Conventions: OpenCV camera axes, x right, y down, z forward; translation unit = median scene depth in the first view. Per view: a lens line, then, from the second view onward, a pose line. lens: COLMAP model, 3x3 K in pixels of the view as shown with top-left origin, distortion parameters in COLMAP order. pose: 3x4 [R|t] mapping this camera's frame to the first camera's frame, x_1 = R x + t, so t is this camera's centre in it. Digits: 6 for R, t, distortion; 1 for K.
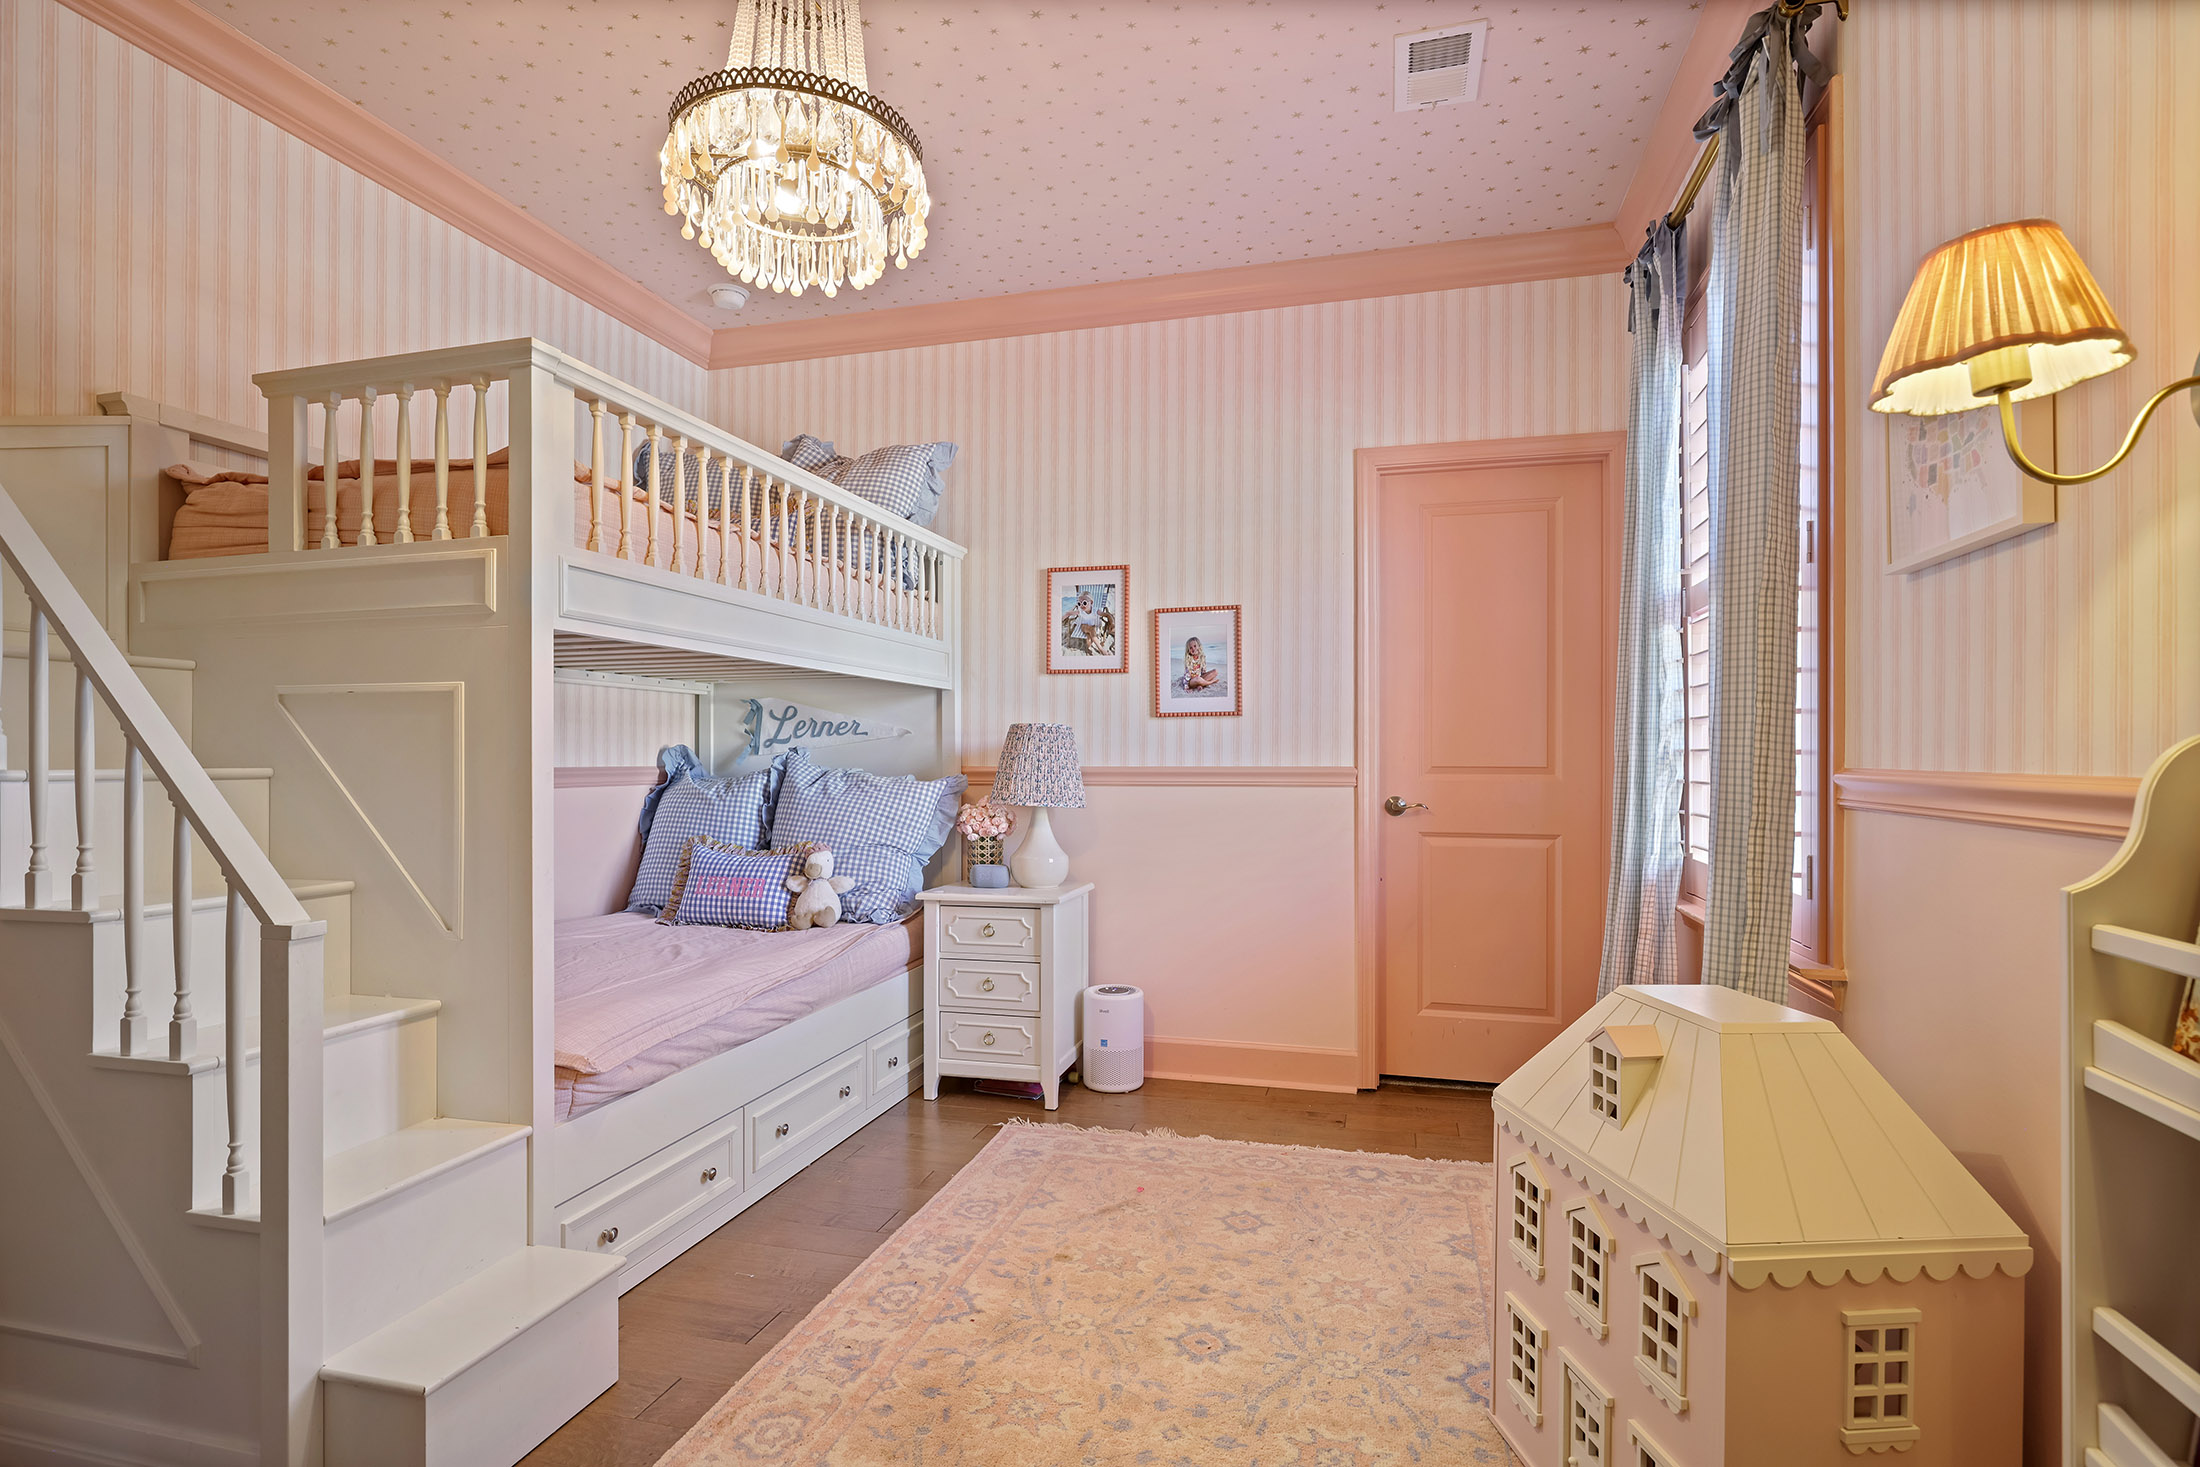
lens RADIAL K [[1070.5, 0, 1103.9], [0, 1070.5, 755.8], [0, 0, 1]] dist [0.000922, 0.000294]
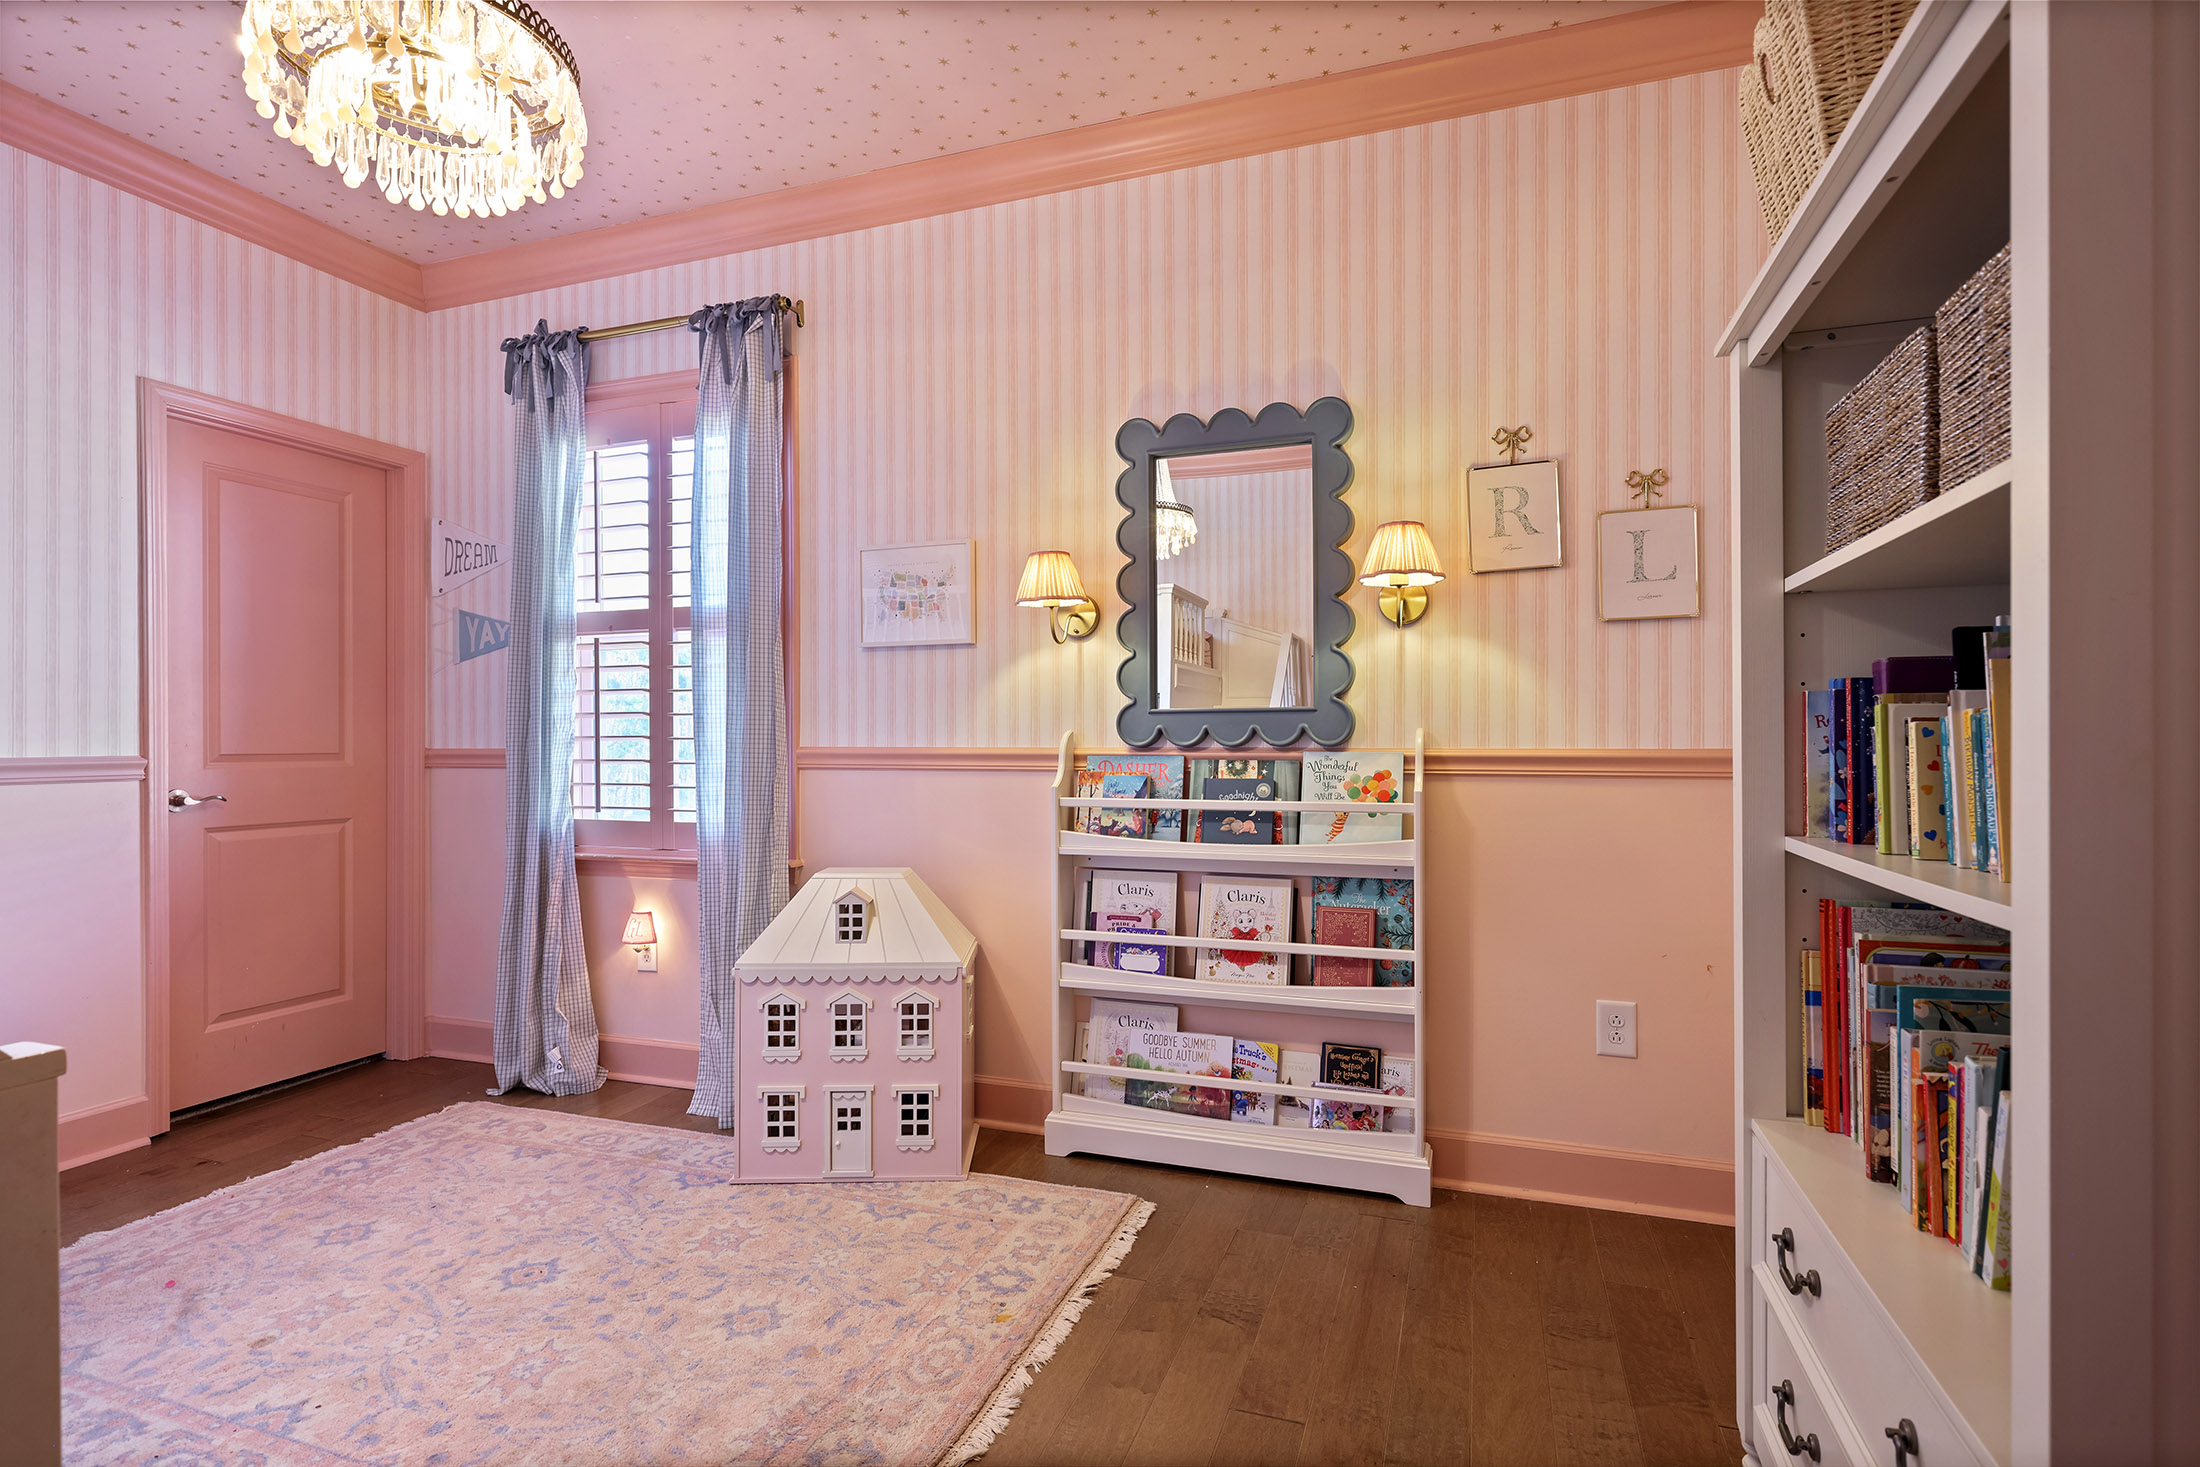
lens RADIAL K [[1070.5, 0, 1103.9], [0, 1070.5, 755.8], [0, 0, 1]] dist [0.000922, 0.000294]
pose [[0.076538, -0.016260, 0.996934, -0.657470], [0.004457, 0.999863, 0.015965, 0.000103], [-0.997057, 0.003222, 0.076600, 0.224590]]
